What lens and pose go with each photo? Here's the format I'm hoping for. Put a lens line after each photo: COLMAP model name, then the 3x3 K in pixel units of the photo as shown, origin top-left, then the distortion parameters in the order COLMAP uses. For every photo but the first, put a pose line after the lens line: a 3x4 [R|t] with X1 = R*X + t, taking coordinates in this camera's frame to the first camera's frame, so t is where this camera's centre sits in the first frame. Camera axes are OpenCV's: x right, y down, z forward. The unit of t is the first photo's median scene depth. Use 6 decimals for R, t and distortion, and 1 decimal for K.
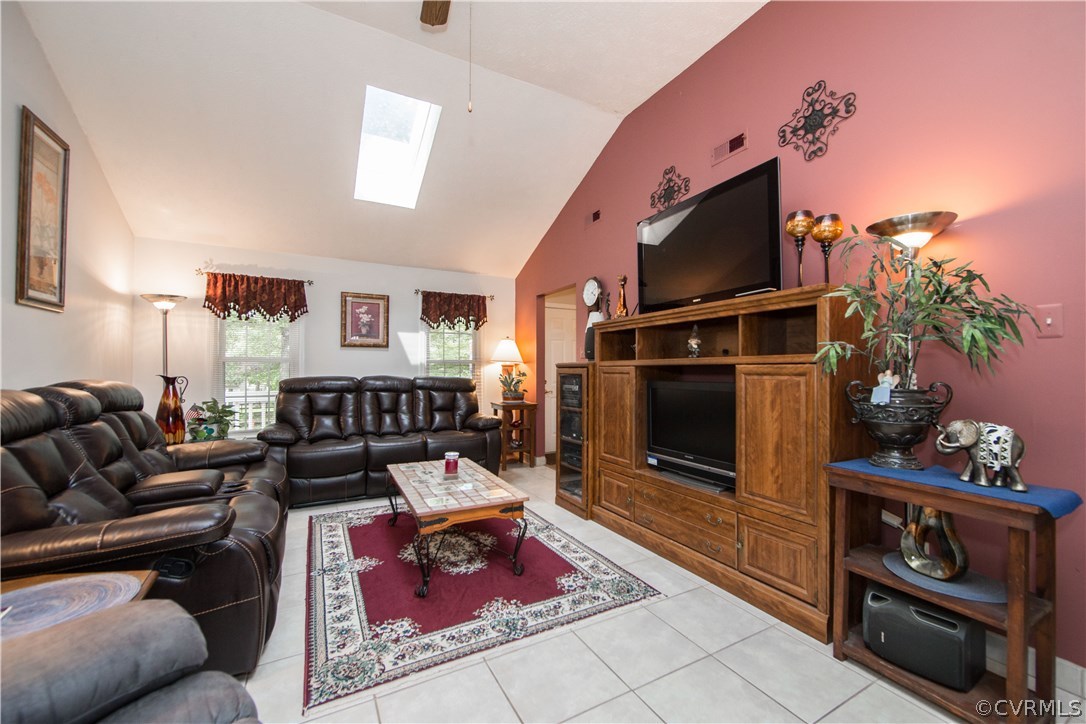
lens RADIAL K [[439.1, 0, 557.8], [0, 439.1, 361.4], [0, 0, 1]] dist [-0.009789, 0.000183]
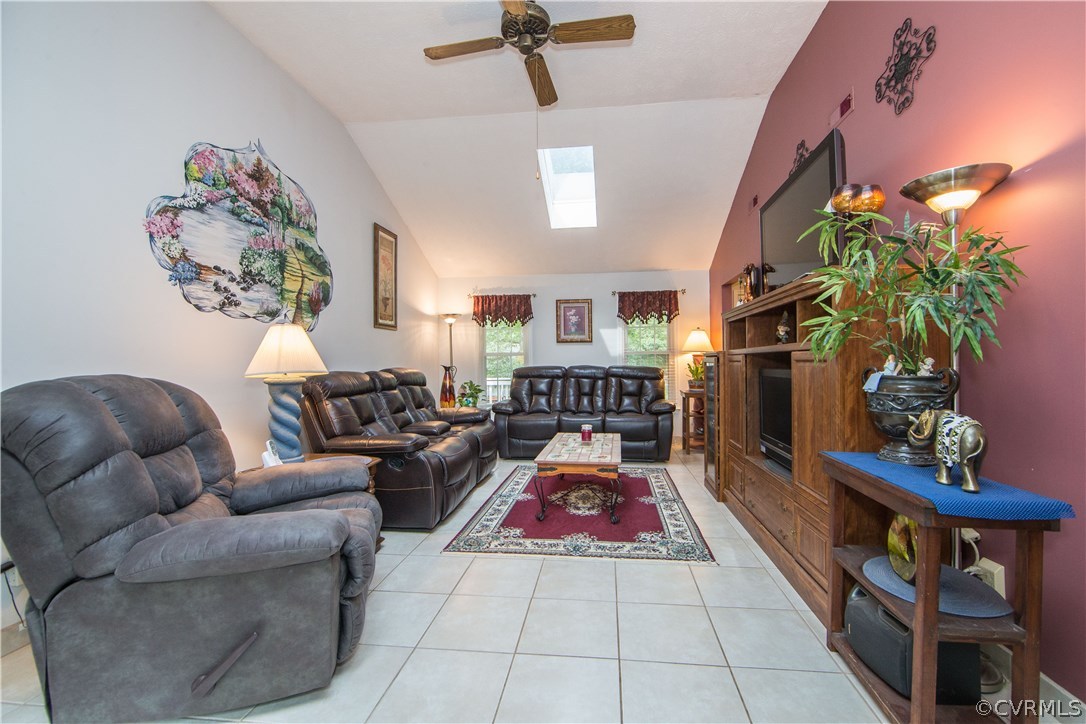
lens RADIAL K [[434.8, 0, 547.3], [0, 434.8, 360.7], [0, 0, 1]] dist [-0.025892, 0.006010]
pose [[0.812103, -0.010100, -0.583427, 0.358294], [0.021373, 0.999694, 0.012444, 0.002804], [0.583123, -0.022575, 0.812070, -0.075972]]
